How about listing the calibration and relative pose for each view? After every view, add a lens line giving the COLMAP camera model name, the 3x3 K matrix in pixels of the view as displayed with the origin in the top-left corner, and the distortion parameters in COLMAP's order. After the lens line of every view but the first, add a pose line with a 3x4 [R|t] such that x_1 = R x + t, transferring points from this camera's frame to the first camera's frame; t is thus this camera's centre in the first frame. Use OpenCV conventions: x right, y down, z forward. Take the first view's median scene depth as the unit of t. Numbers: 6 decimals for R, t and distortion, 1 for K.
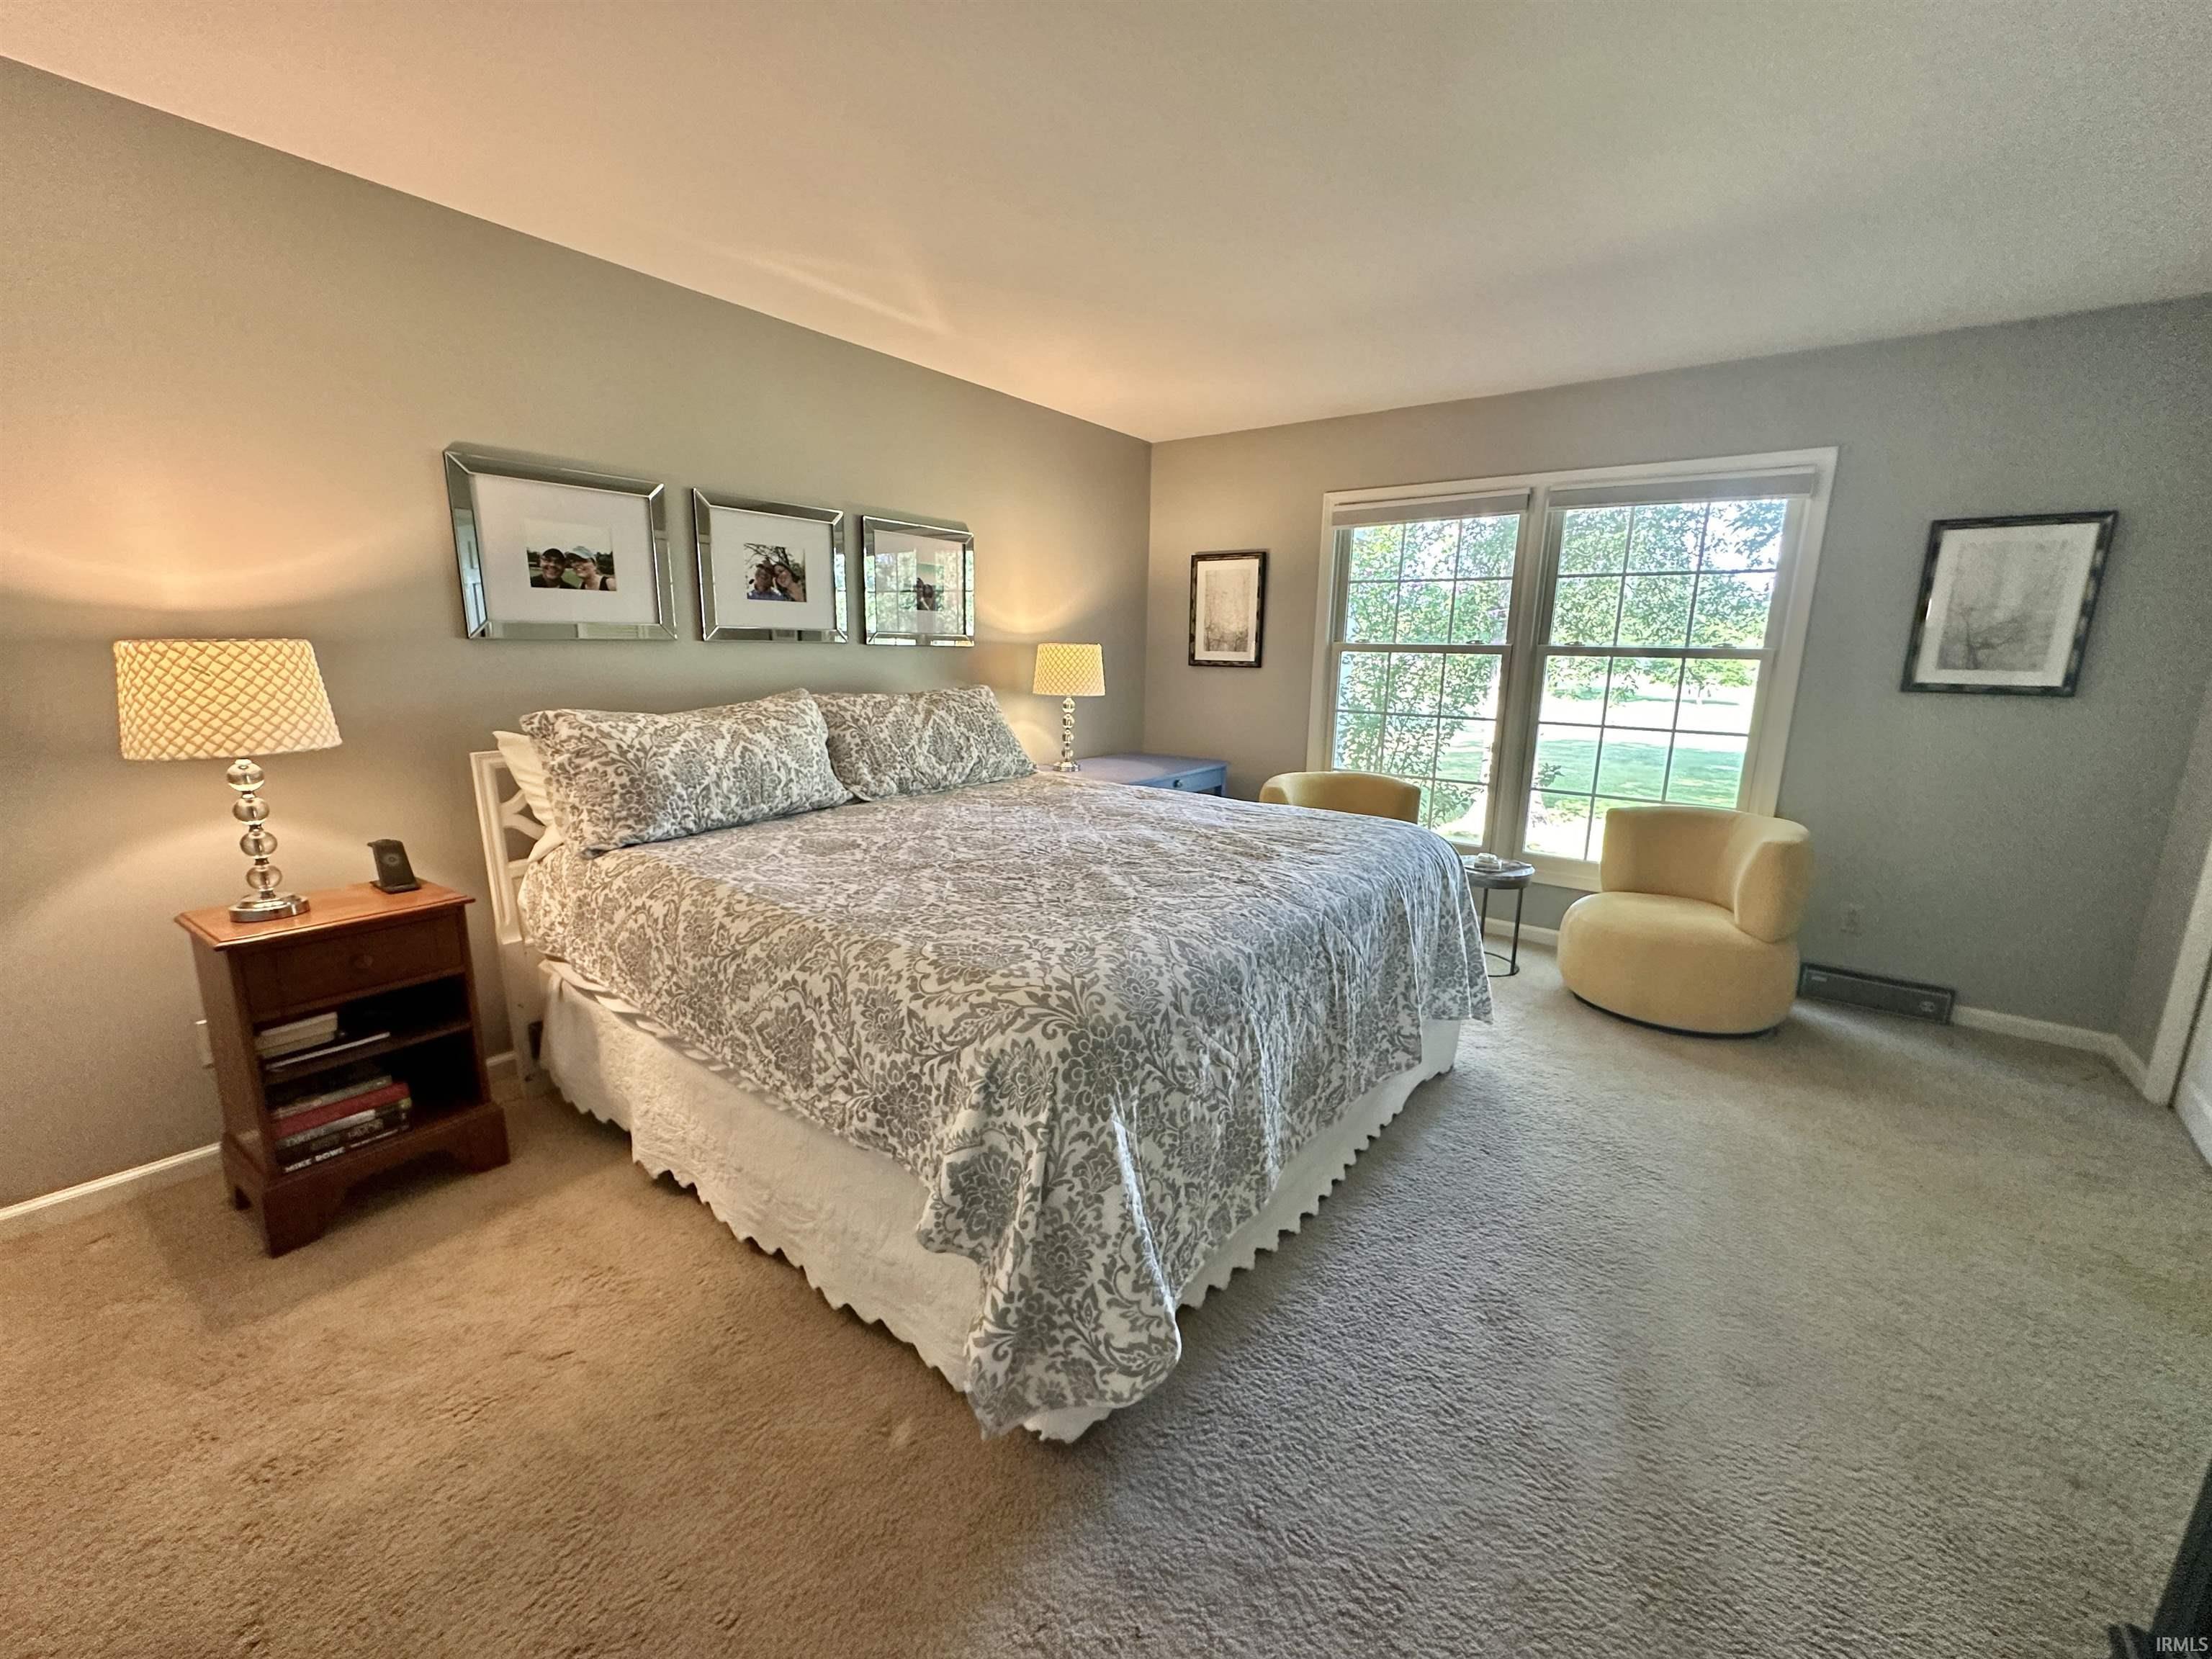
lens RADIAL K [[879.8, 0, 1103.7], [0, 879.8, 830.4], [0, 0, 1]] dist [-0.007961, 0.000931]
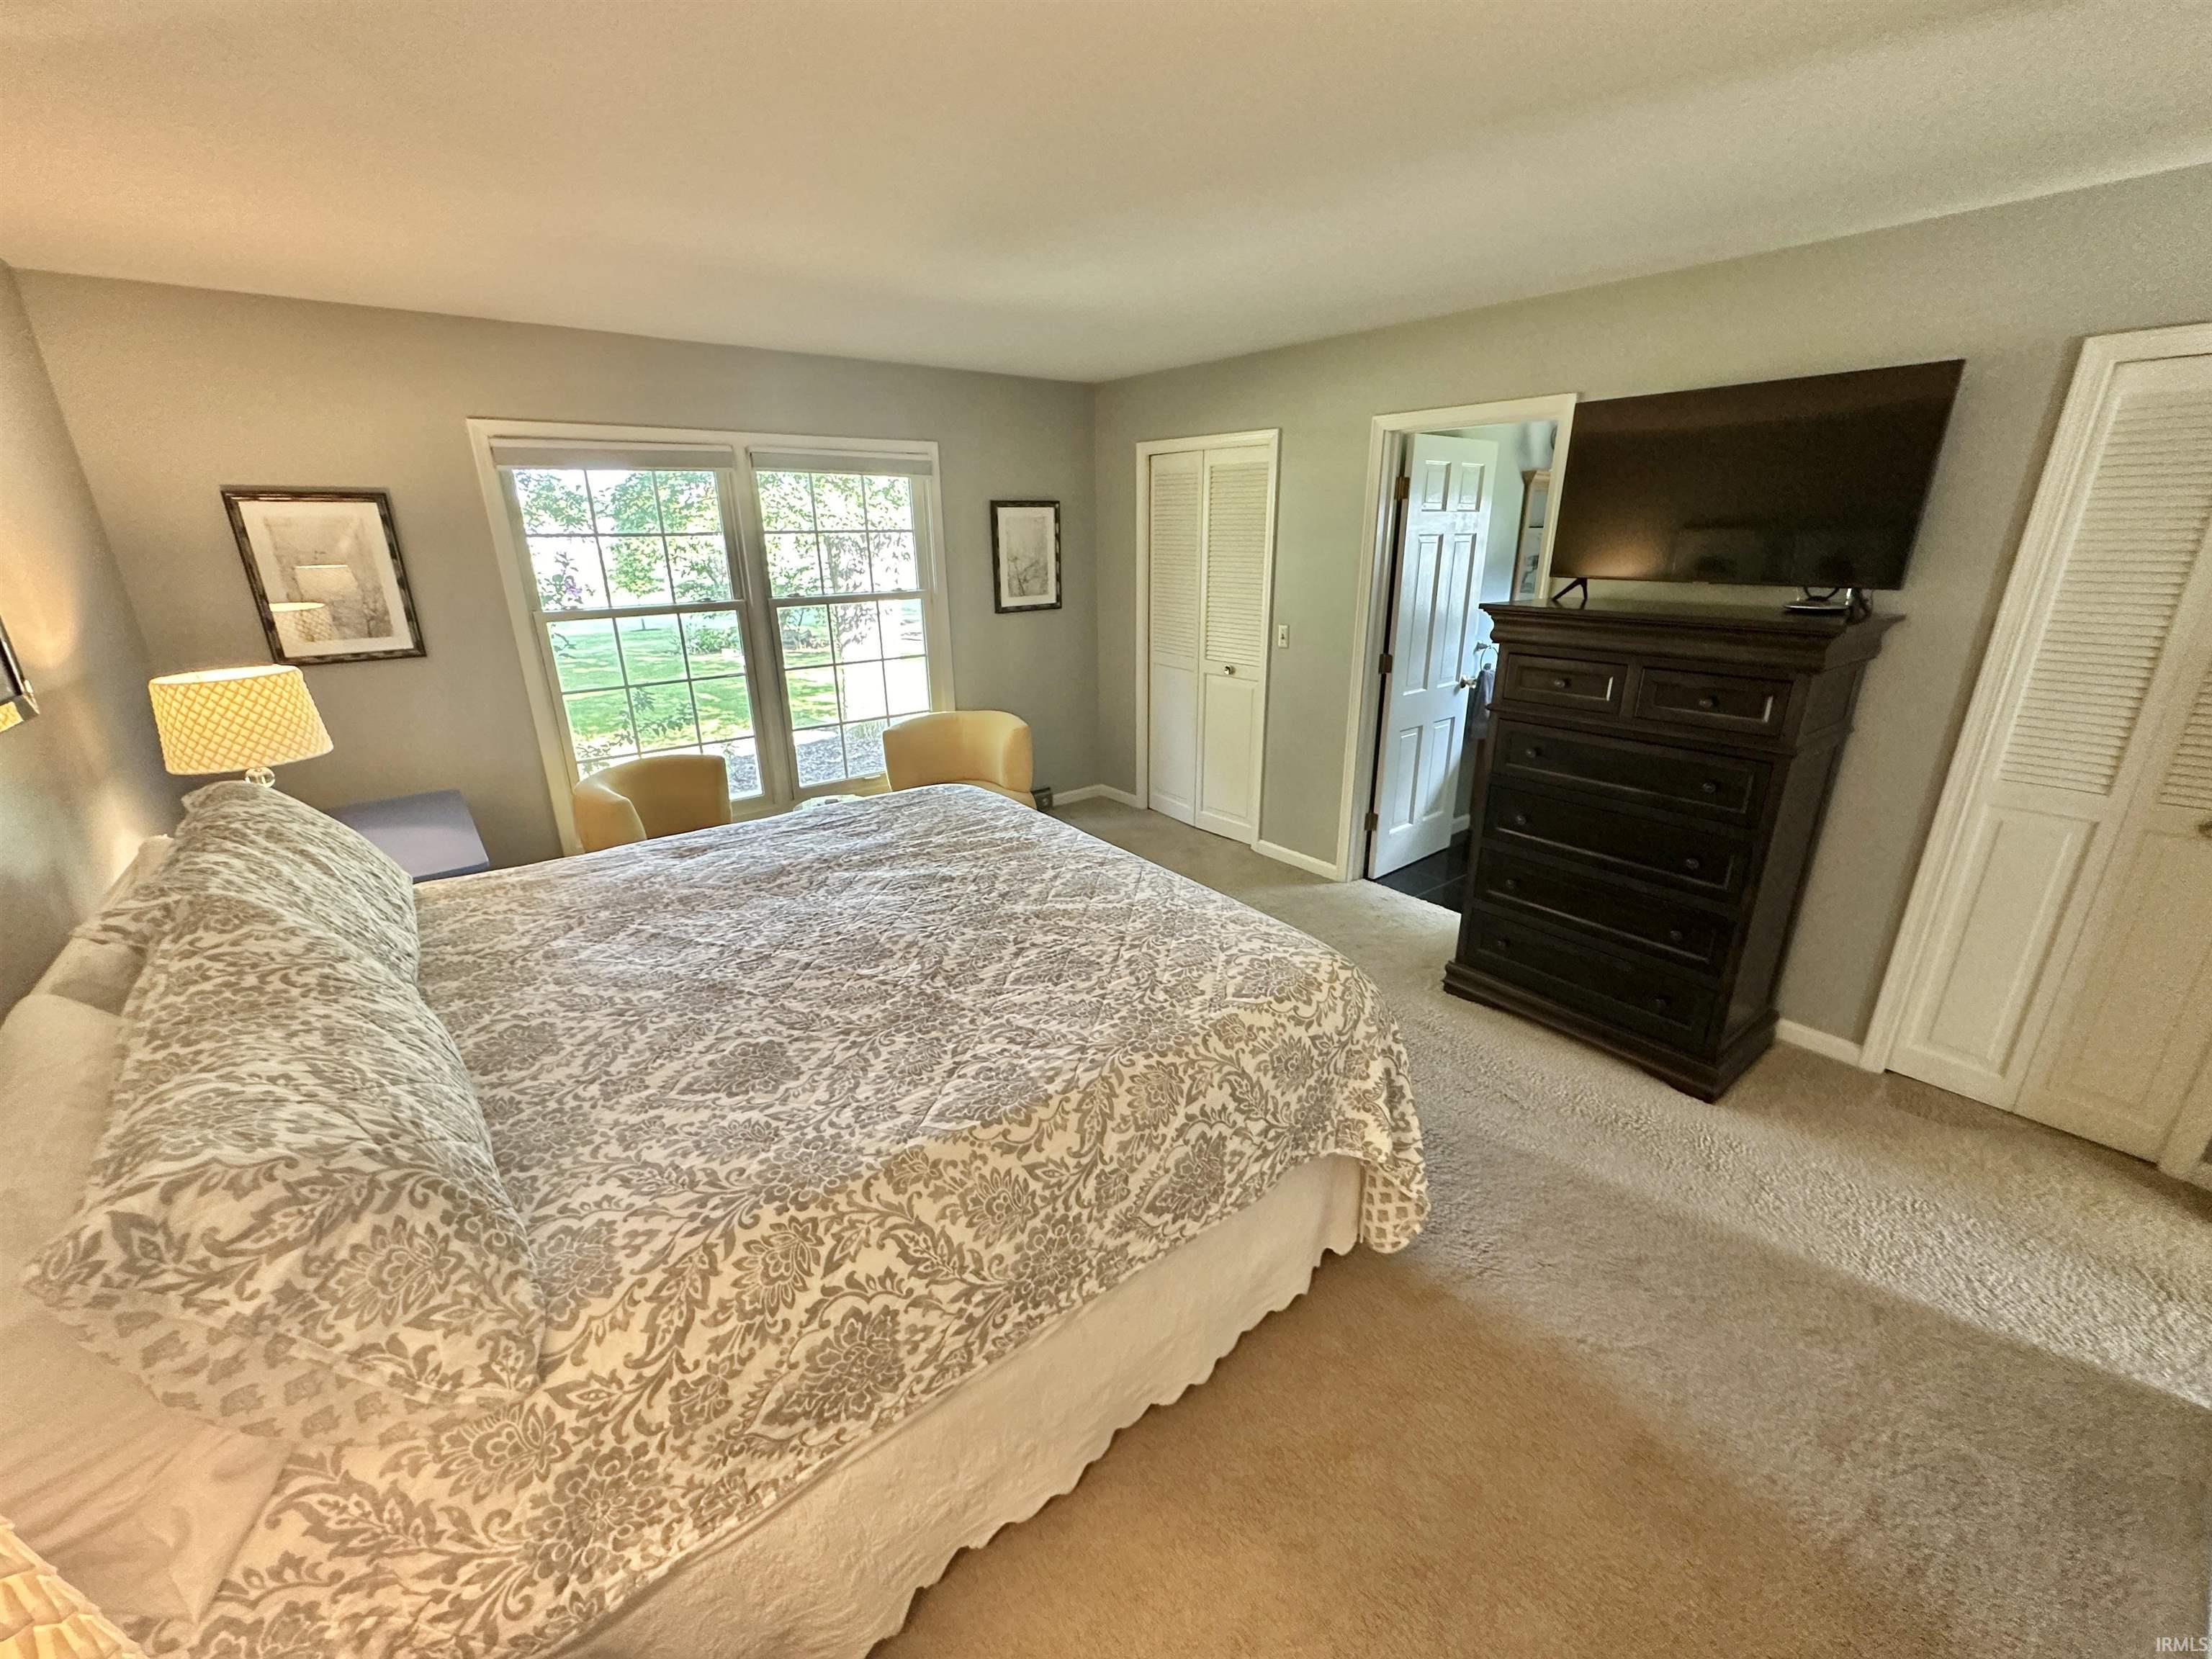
lens RADIAL K [[879.8, 0, 1109.7], [0, 879.8, 825.4], [0, 0, 1]] dist [-0.007961, 0.000931]
pose [[0.249937, -0.329786, 0.910370, -0.631177], [0.212104, 0.936022, 0.280847, -0.224040], [-0.944745, 0.122899, 0.303895, 0.430292]]
